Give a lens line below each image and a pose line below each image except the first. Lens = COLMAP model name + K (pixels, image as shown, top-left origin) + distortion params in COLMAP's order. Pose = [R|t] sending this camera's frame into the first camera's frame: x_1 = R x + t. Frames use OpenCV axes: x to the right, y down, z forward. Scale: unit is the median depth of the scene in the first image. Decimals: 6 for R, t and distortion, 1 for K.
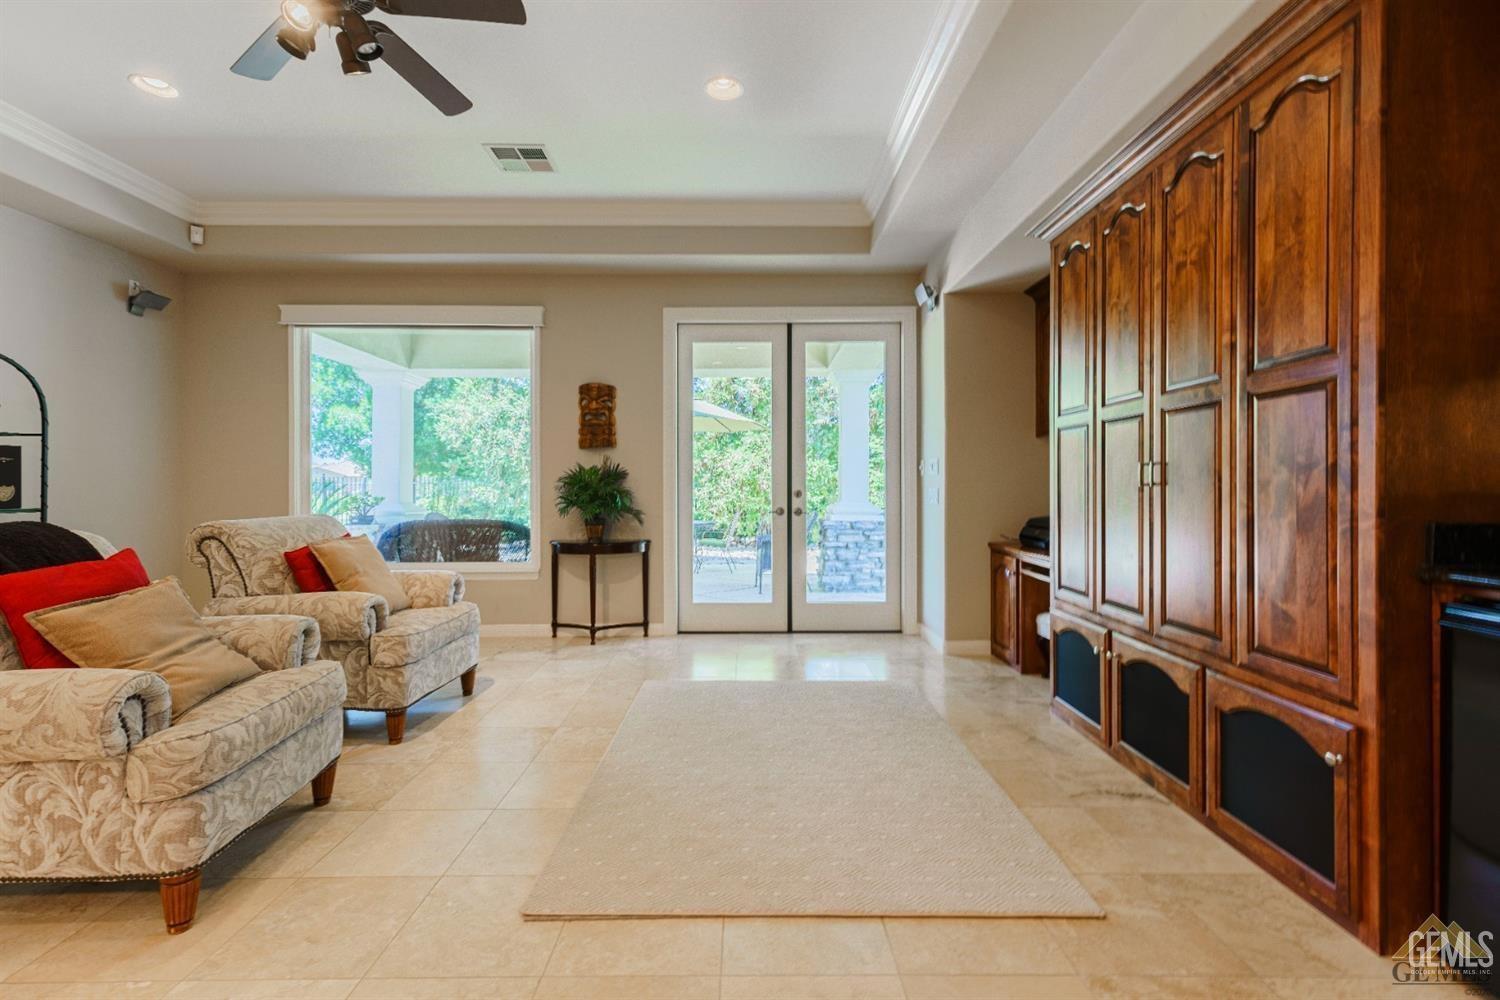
lens RADIAL K [[683.6, 0, 747.9], [0, 683.6, 489.3], [0, 0, 1]] dist [0.008029, -0.001164]
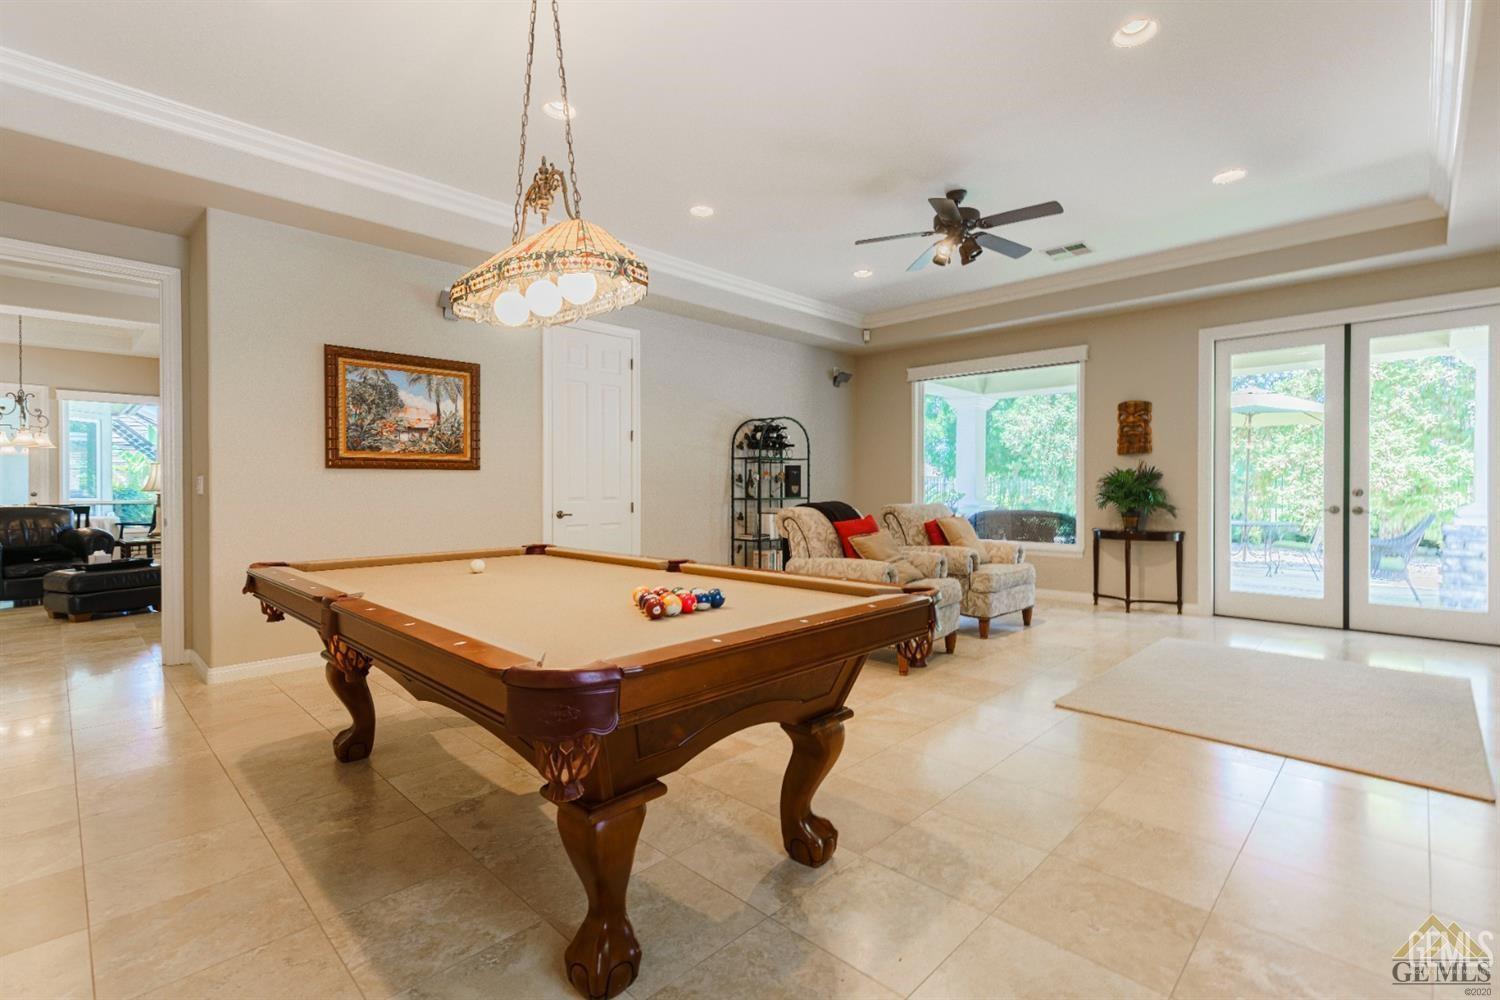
lens RADIAL K [[683.6, 0, 745.5], [0, 683.6, 490.2], [0, 0, 1]] dist [0.008029, -0.001164]
pose [[0.710528, 0.004175, -0.703656, 0.149220], [-0.001759, 0.999990, 0.004157, 0.000322], [0.703666, -0.001716, 0.710528, -0.359545]]
